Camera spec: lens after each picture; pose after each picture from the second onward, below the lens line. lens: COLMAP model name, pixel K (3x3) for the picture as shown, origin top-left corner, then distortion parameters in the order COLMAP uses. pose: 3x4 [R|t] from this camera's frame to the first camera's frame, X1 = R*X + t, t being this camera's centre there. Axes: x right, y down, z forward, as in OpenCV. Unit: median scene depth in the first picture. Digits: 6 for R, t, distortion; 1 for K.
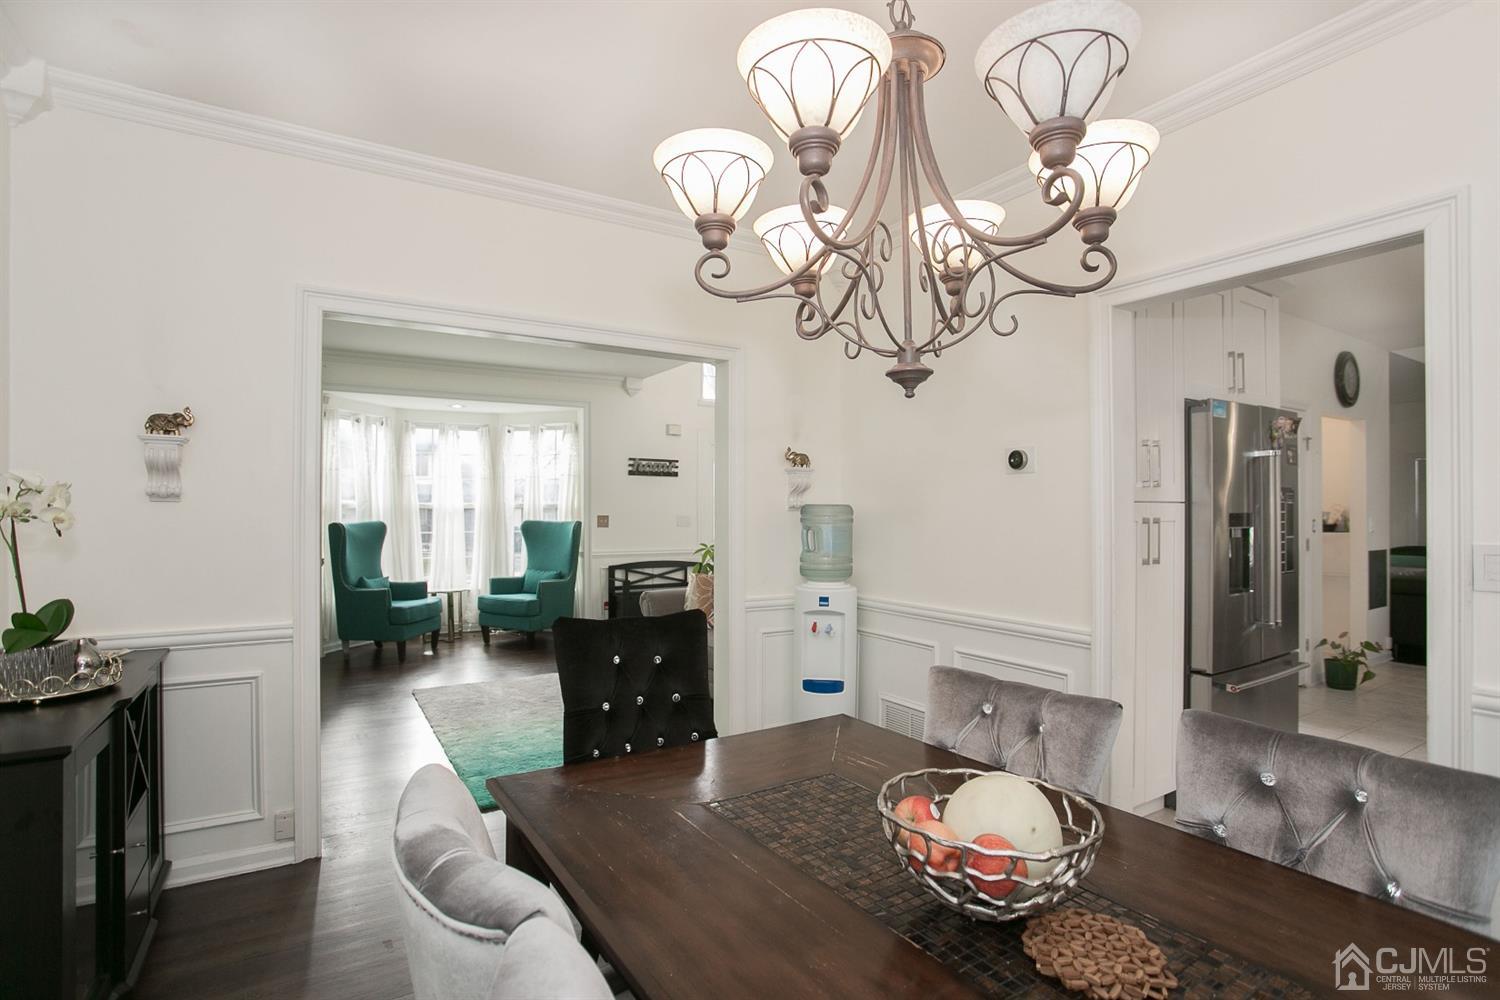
lens RADIAL K [[733.2, 0, 741.9], [0, 733.2, 498.9], [0, 0, 1]] dist [-0.038479, 0.000940]
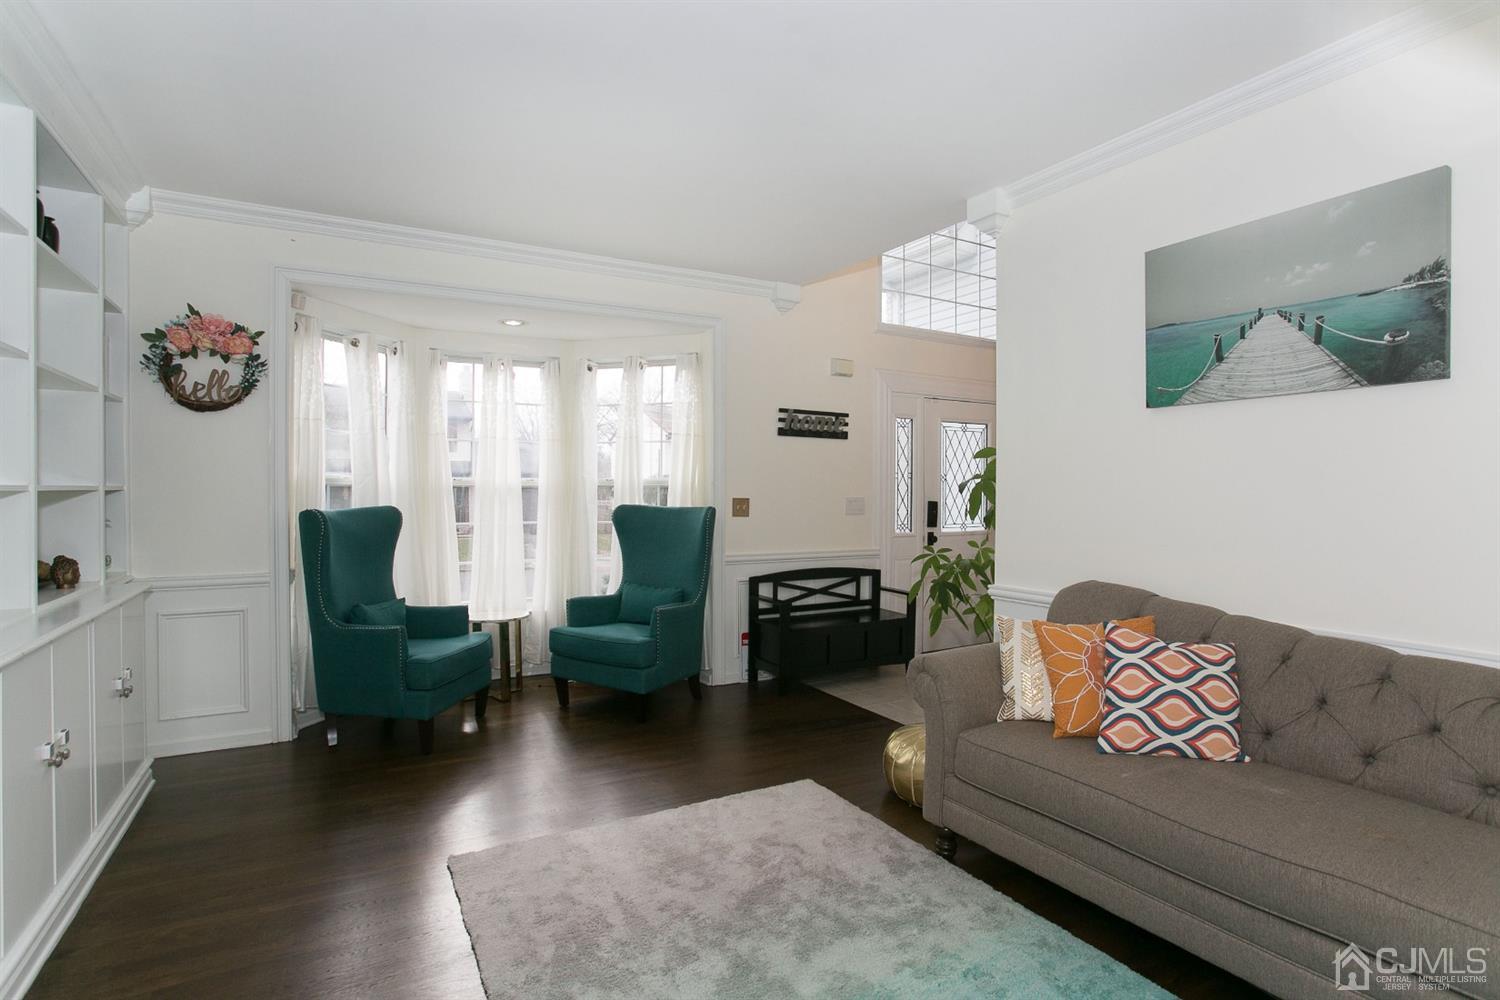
lens RADIAL K [[733.2, 0, 758.2], [0, 733.2, 495.0], [0, 0, 1]] dist [-0.038479, 0.000940]
pose [[0.999844, 0.002062, -0.017516, -0.164507], [-0.001772, 0.999861, 0.016590, 0.009383], [0.017548, -0.016557, 0.999709, 0.364890]]
